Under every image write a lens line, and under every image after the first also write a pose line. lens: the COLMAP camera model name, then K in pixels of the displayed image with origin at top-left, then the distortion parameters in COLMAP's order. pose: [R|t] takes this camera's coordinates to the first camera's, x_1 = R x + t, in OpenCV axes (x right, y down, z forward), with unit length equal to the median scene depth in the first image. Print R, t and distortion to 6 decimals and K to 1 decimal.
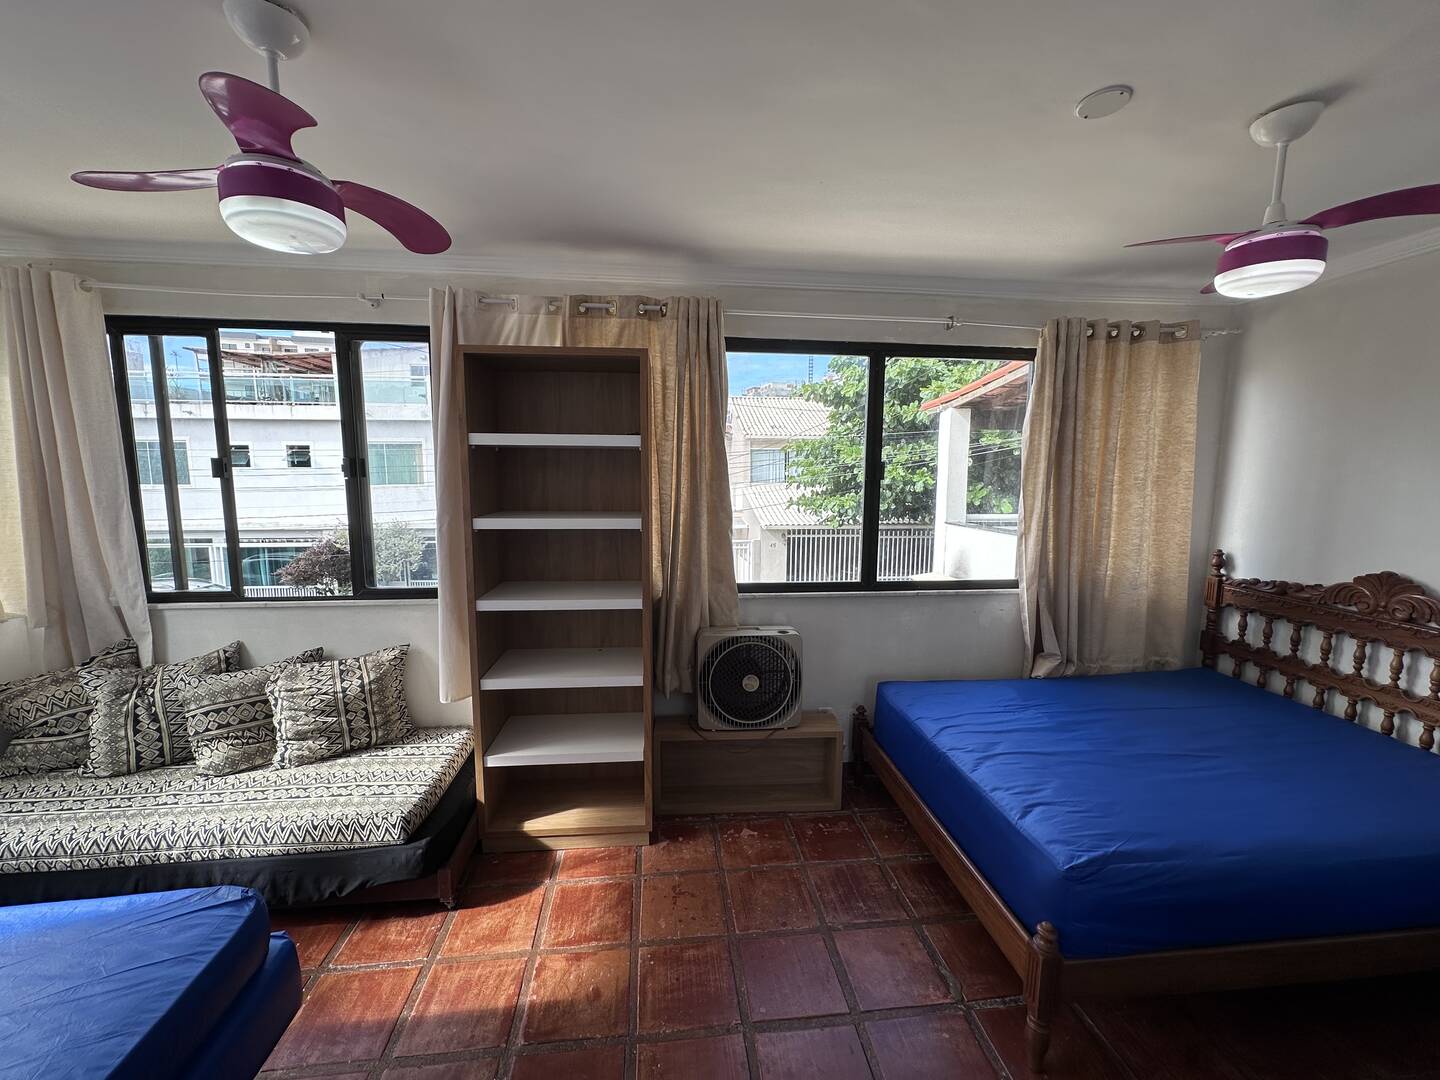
lens RADIAL K [[576.3, 0, 717.7], [0, 576.3, 537.7], [0, 0, 1]] dist [-0.000177, 0.000104]
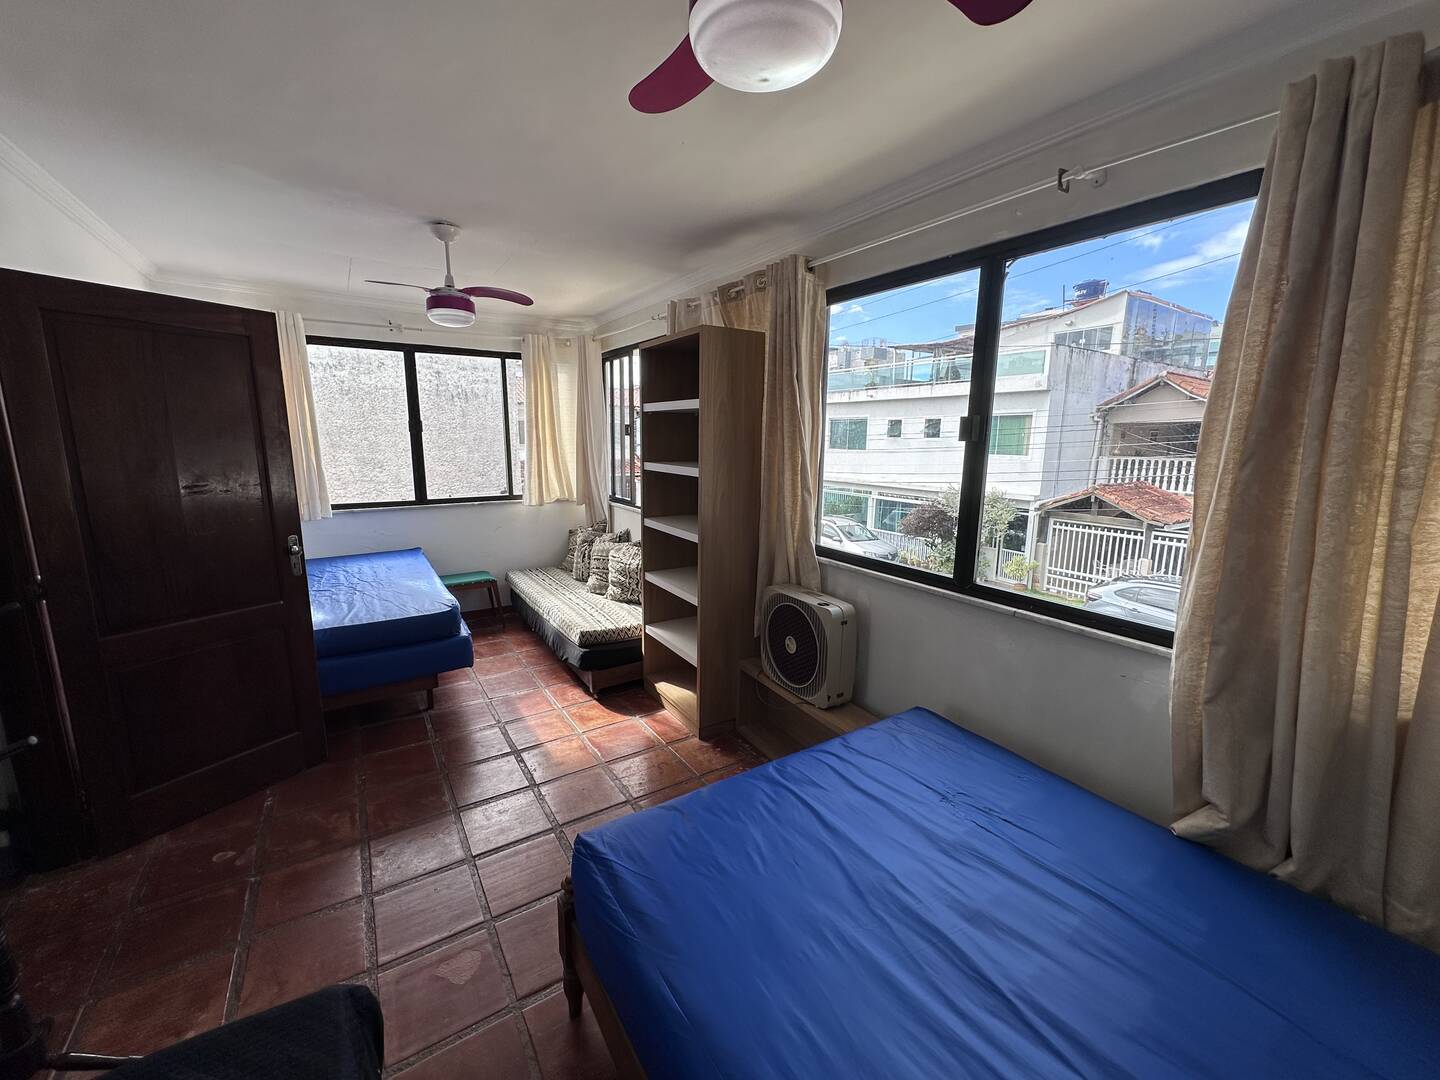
lens RADIAL K [[576.3, 0, 718.6], [0, 576.3, 535.8], [0, 0, 1]] dist [-0.000177, 0.000104]
pose [[0.449708, 0.153171, -0.879944, 0.803902], [-0.115931, 0.986862, 0.112534, -0.028246], [0.885620, 0.051406, 0.461557, 0.400988]]
